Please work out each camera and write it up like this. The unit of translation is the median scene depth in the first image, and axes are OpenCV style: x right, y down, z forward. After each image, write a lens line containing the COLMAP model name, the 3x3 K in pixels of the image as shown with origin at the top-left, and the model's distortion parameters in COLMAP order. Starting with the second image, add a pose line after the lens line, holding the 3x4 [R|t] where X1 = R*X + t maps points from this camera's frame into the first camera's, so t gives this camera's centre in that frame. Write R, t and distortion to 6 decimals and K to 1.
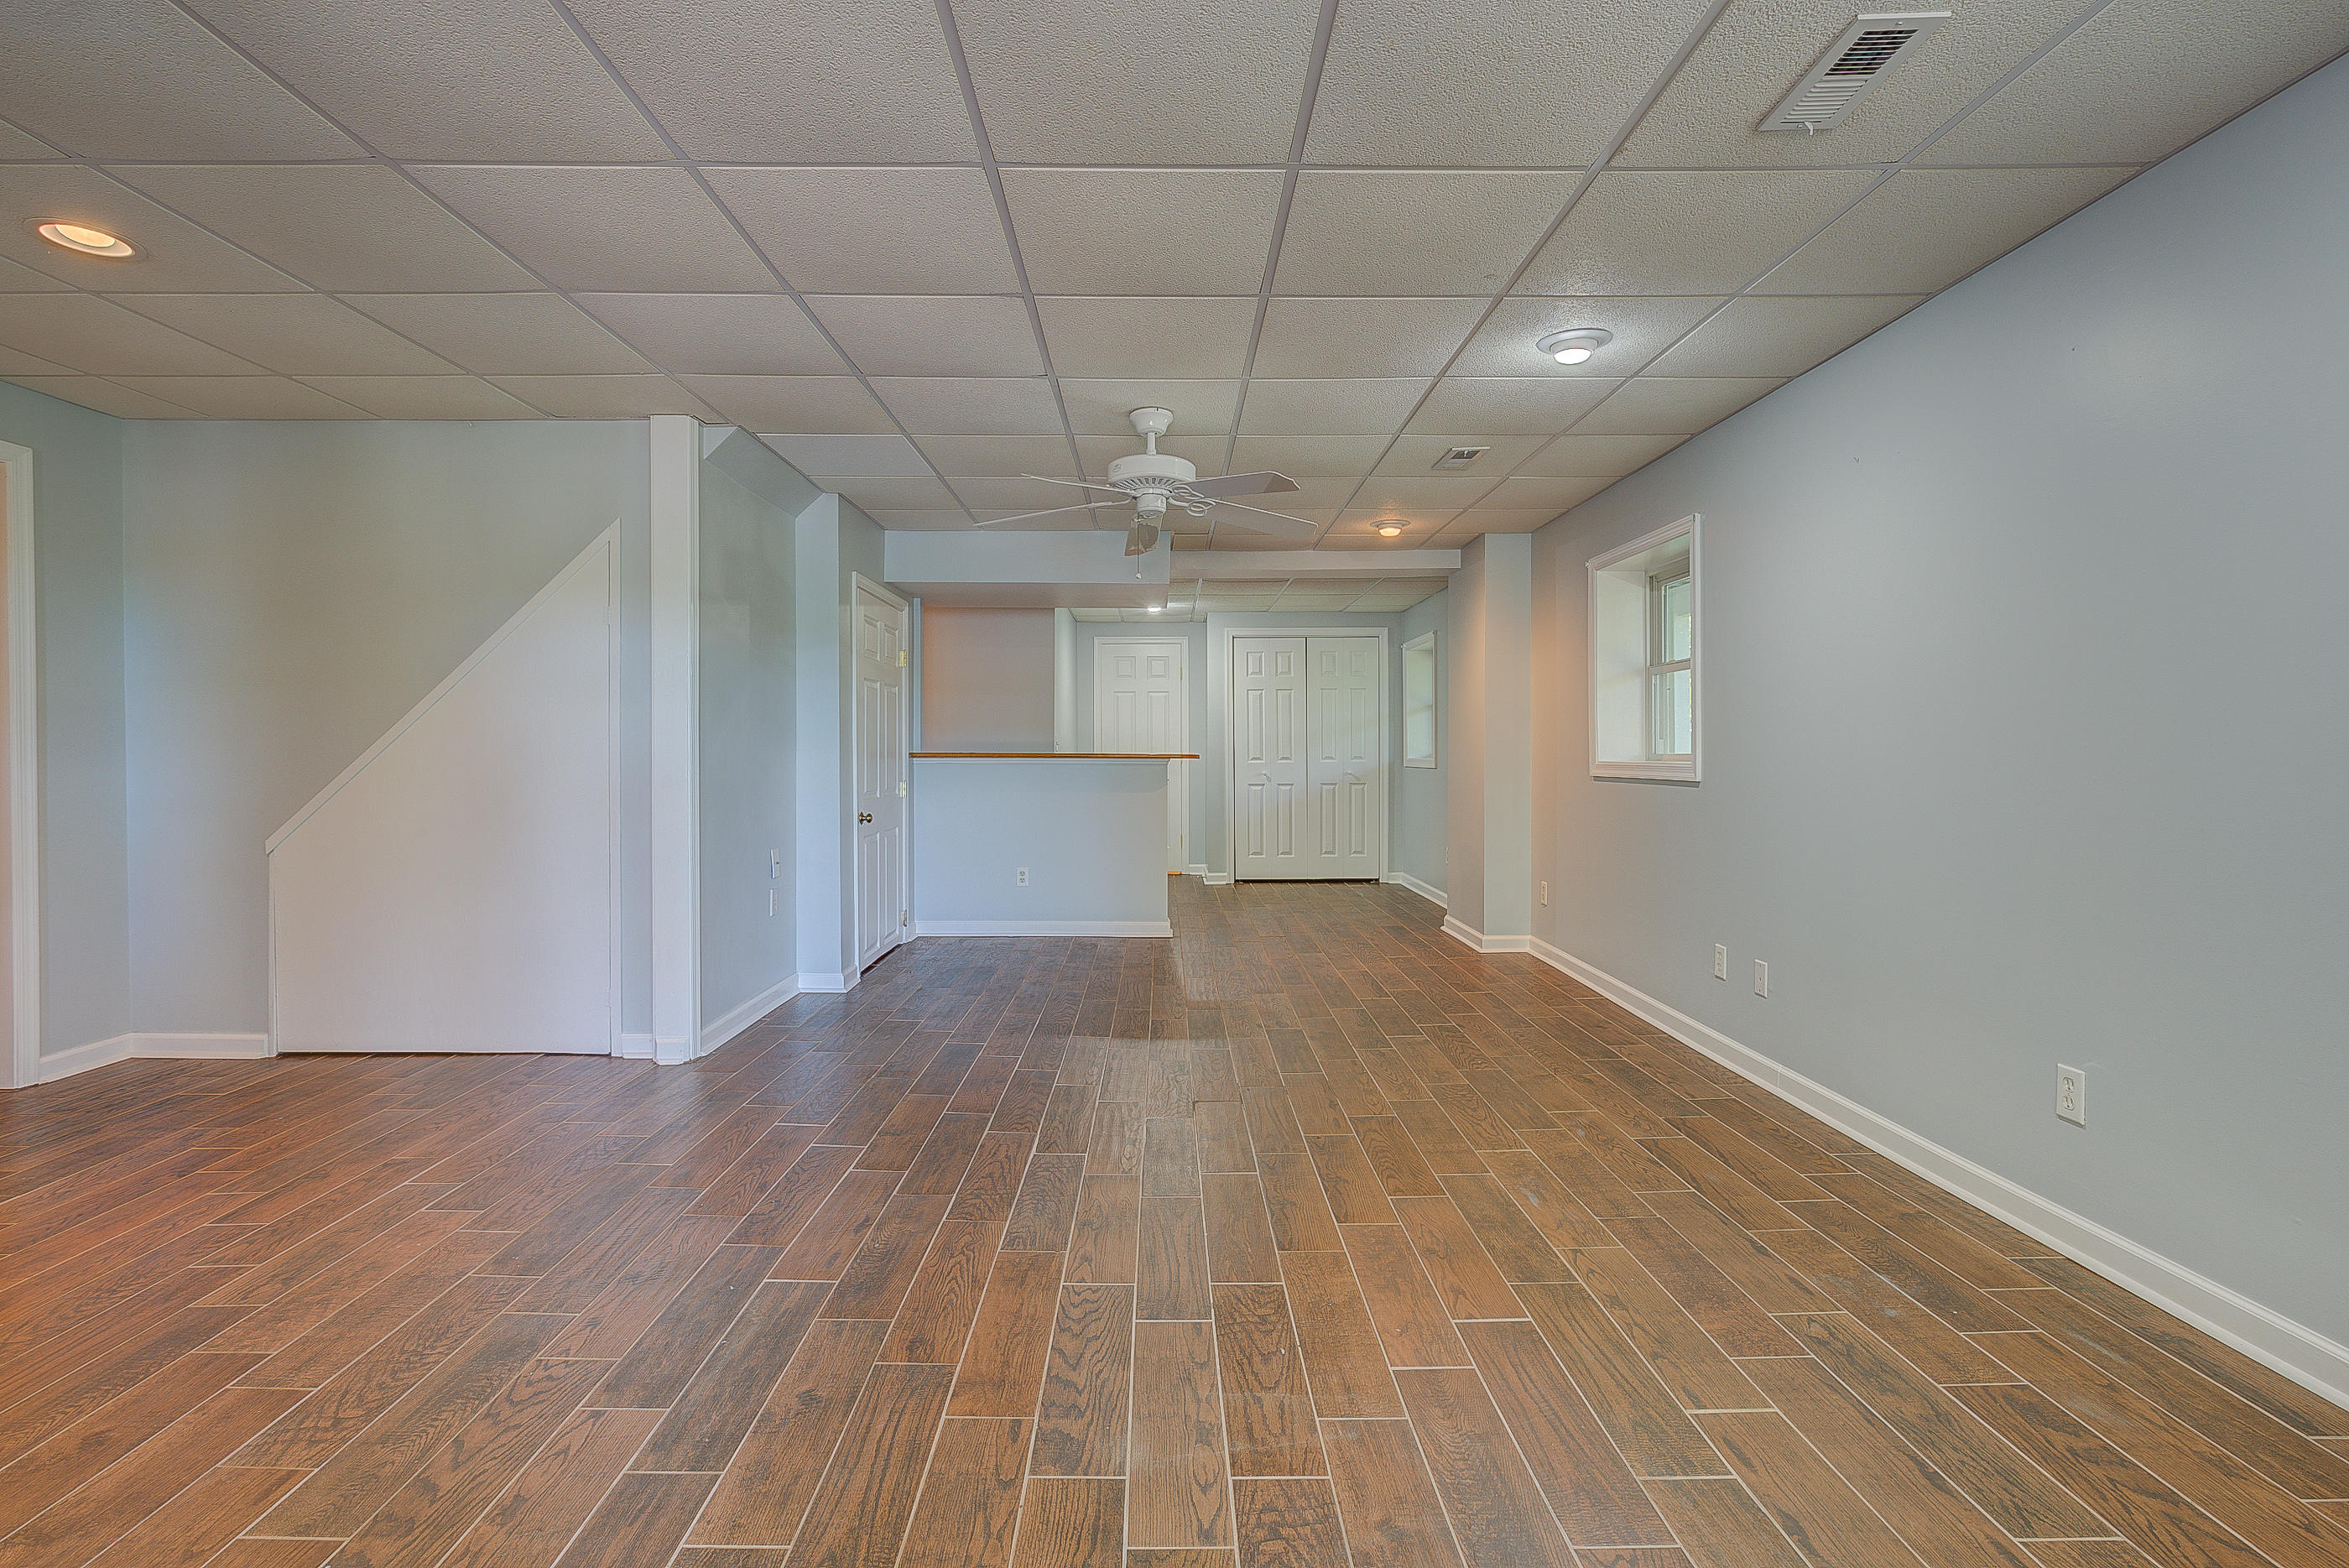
lens RADIAL K [[1098.6, 0, 1186.5], [0, 1098.6, 766.6], [0, 0, 1]] dist [-0.005921, 0.000598]
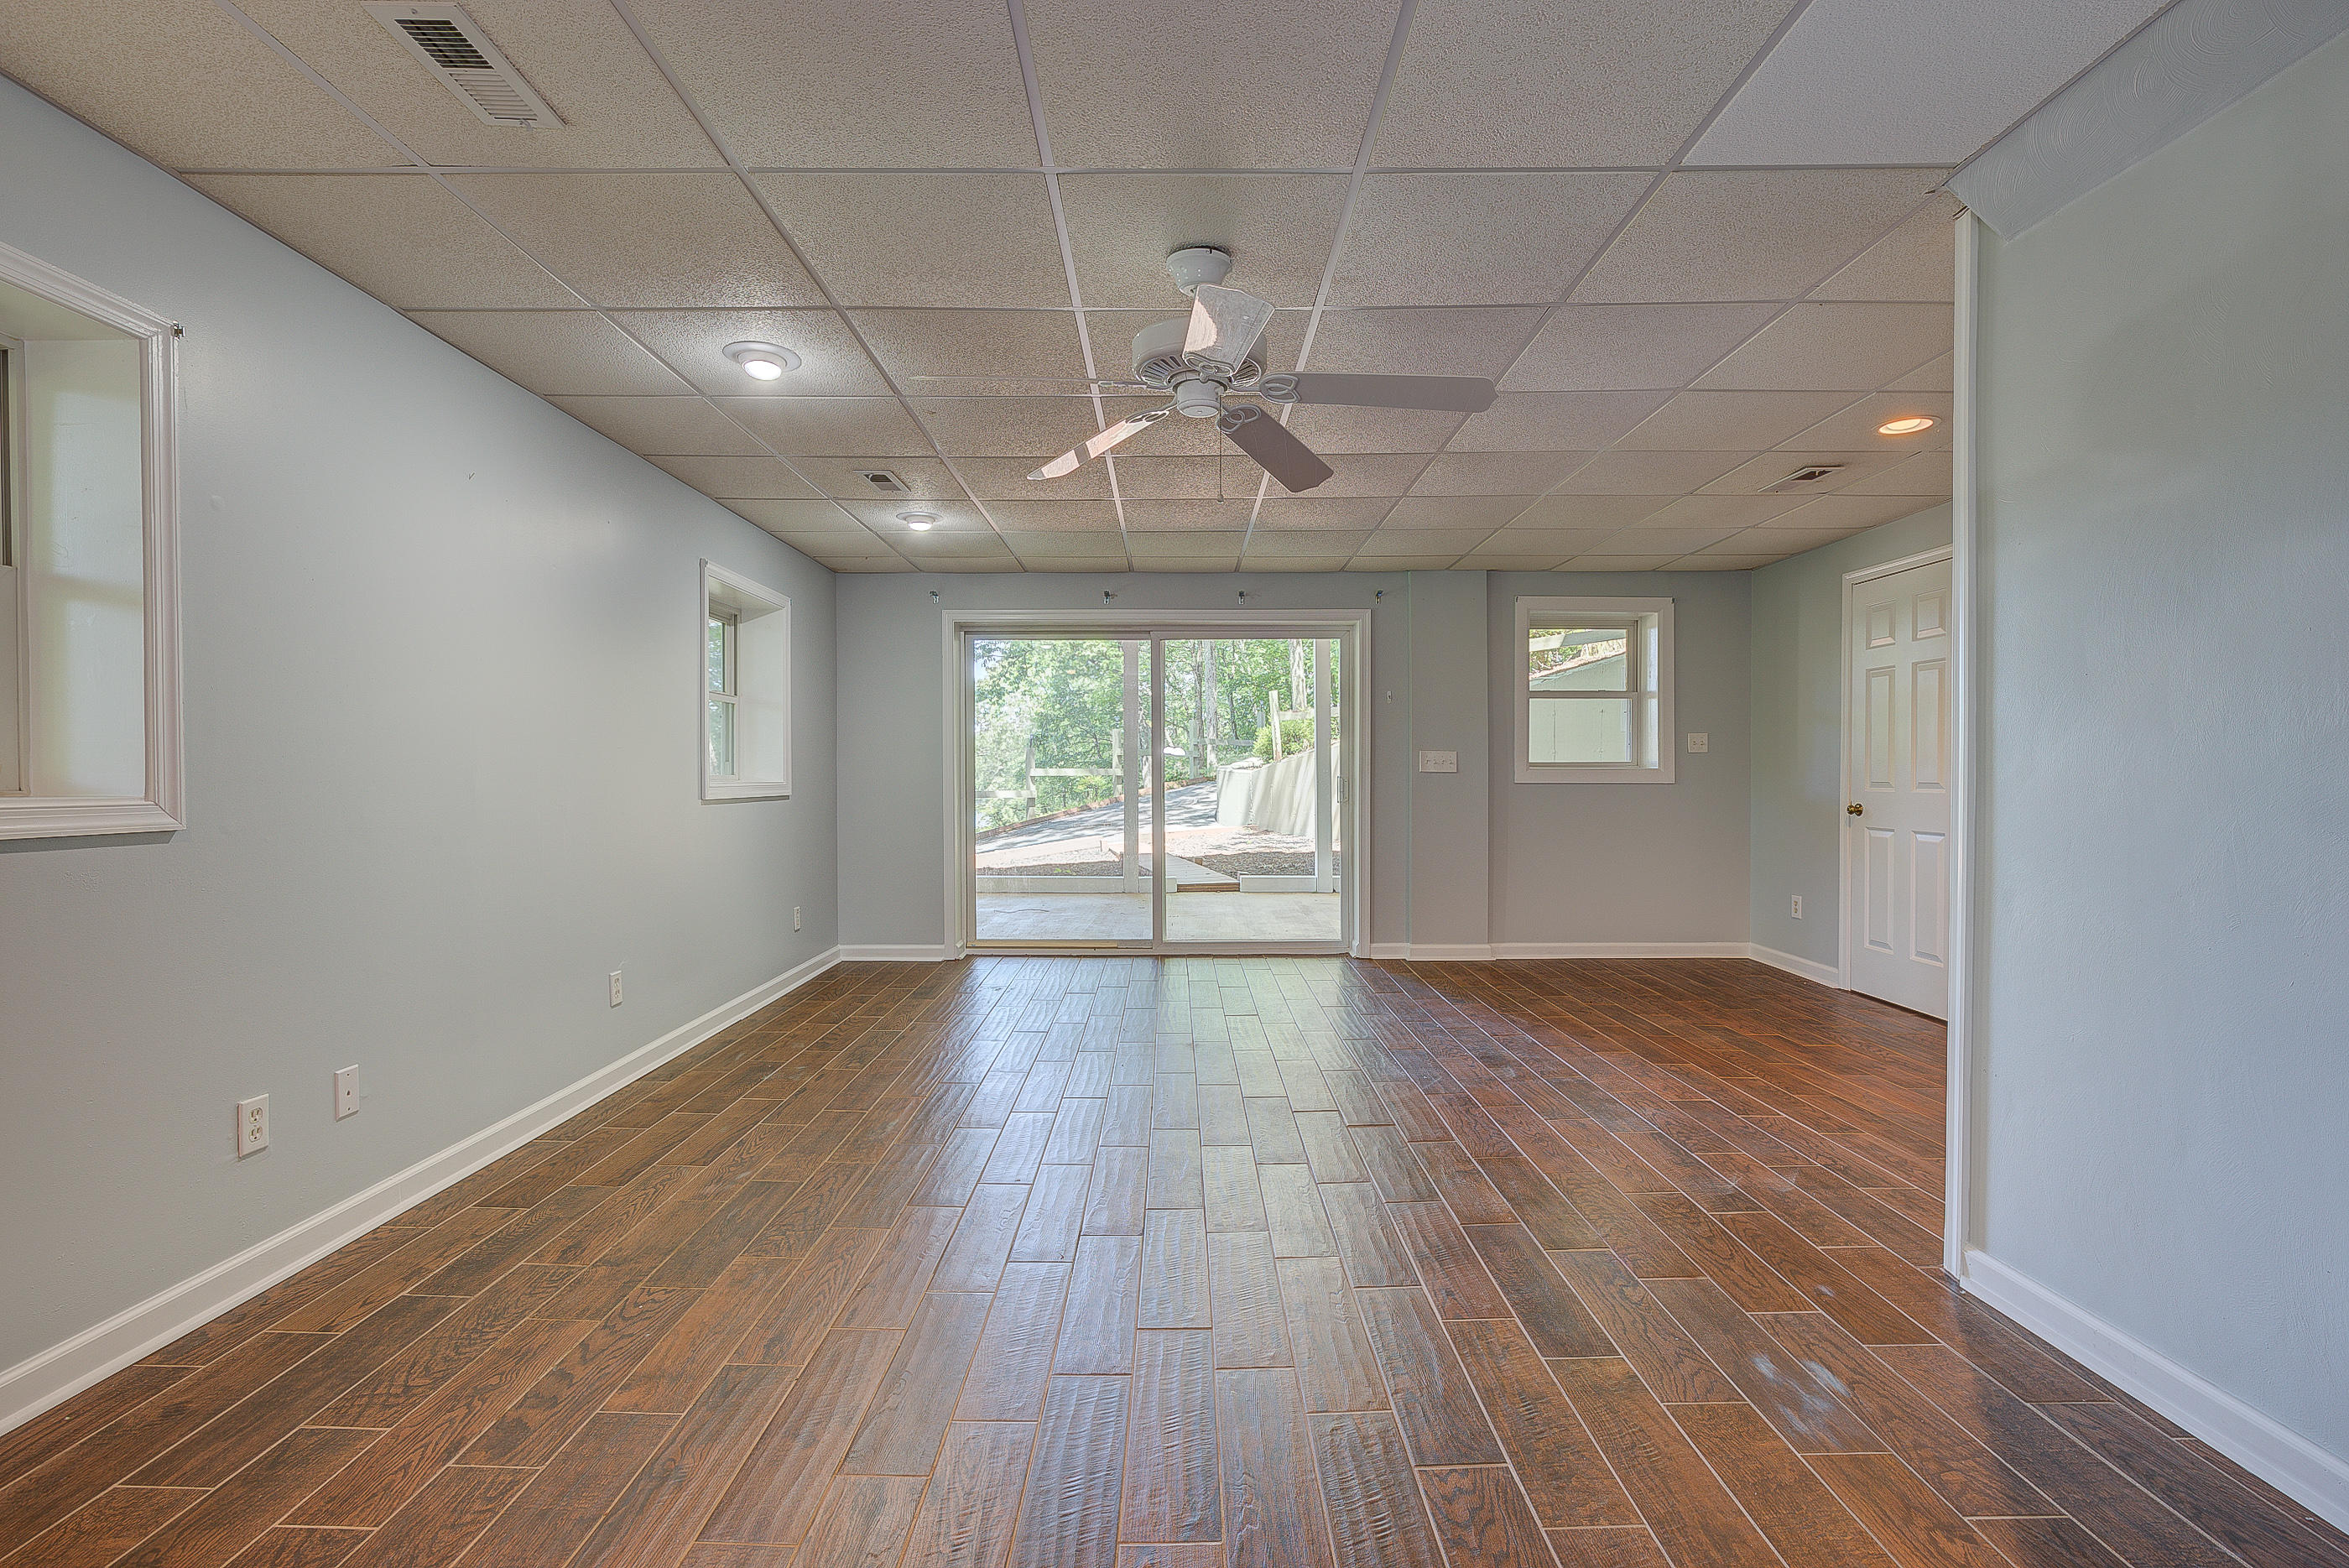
lens RADIAL K [[1057.4, 0, 1174.5], [0, 1057.4, 778.1], [0, 0, 1]] dist [-0.015412, 0.006381]
pose [[-0.999742, 0.002057, 0.022643, -0.038937], [0.002411, 0.999875, 0.015603, -0.026026], [-0.022608, 0.015654, -0.999622, 2.076527]]
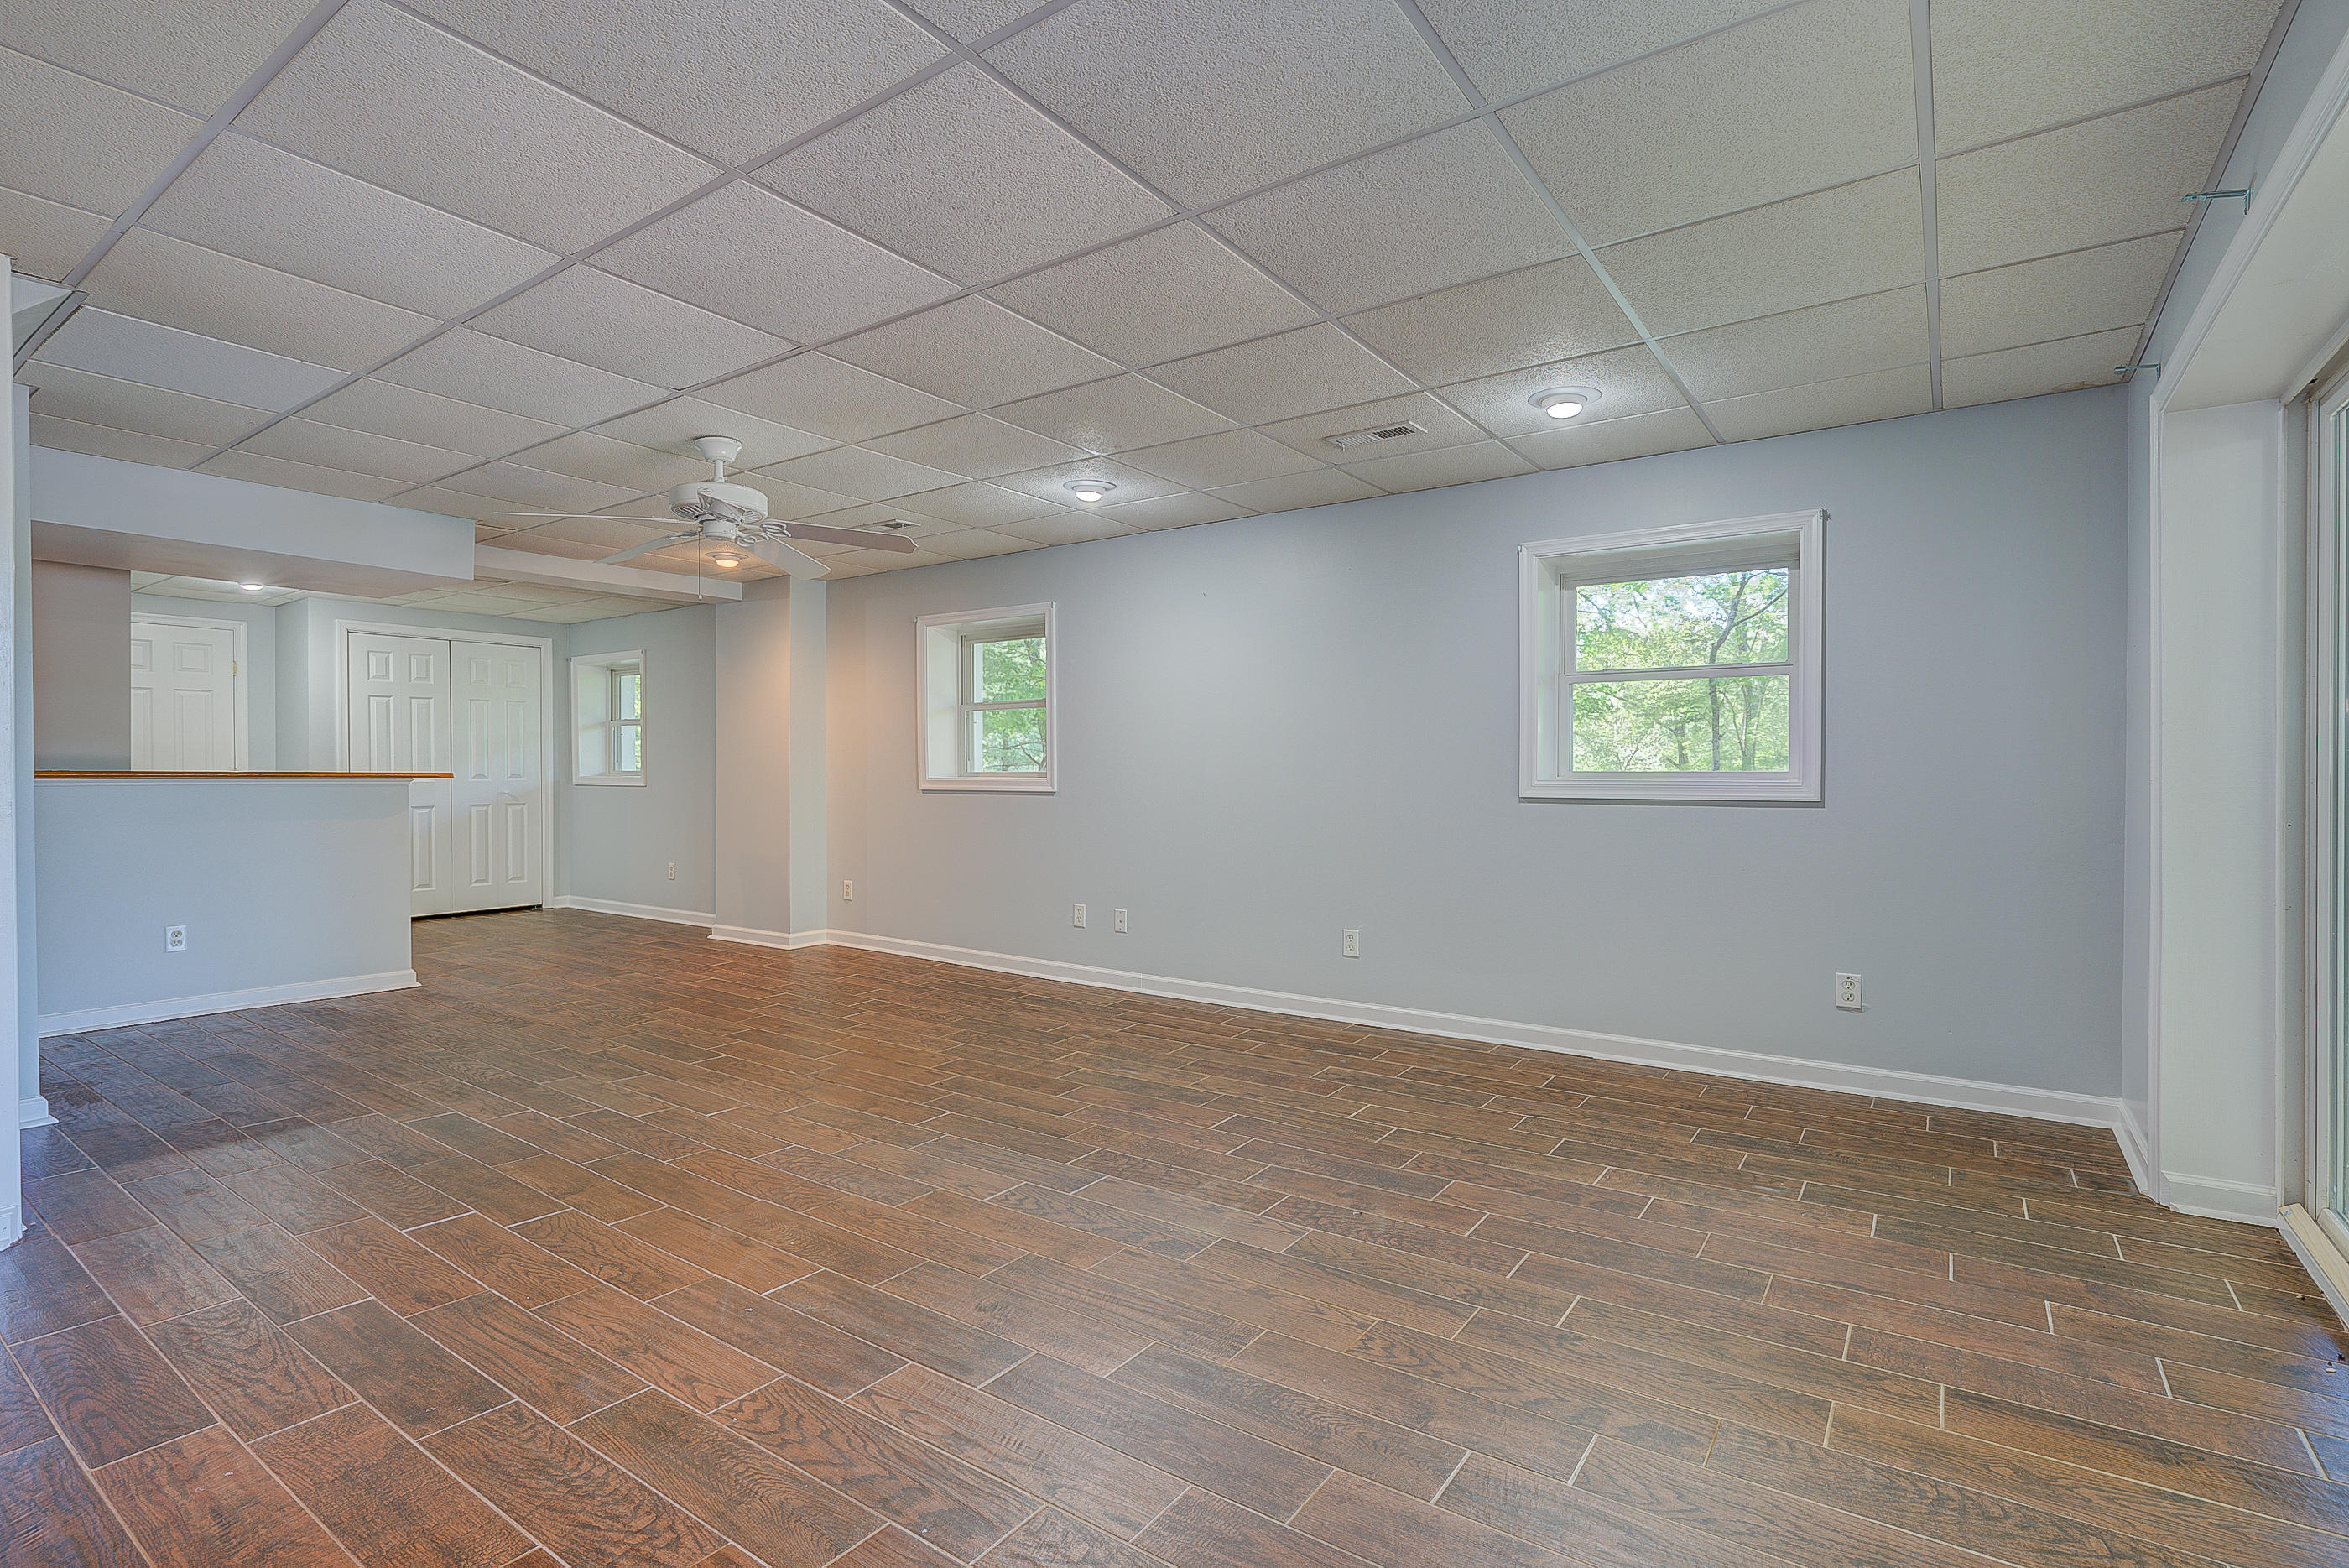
lens RADIAL K [[1057.4, 0, 1171.6], [0, 1057.4, 786.6], [0, 0, 1]] dist [-0.015412, 0.006381]
pose [[0.594556, -0.011765, 0.803968, -0.723614], [0.009004, 0.999928, 0.007973, -0.003166], [-0.804004, 0.002498, 0.594619, 0.092153]]
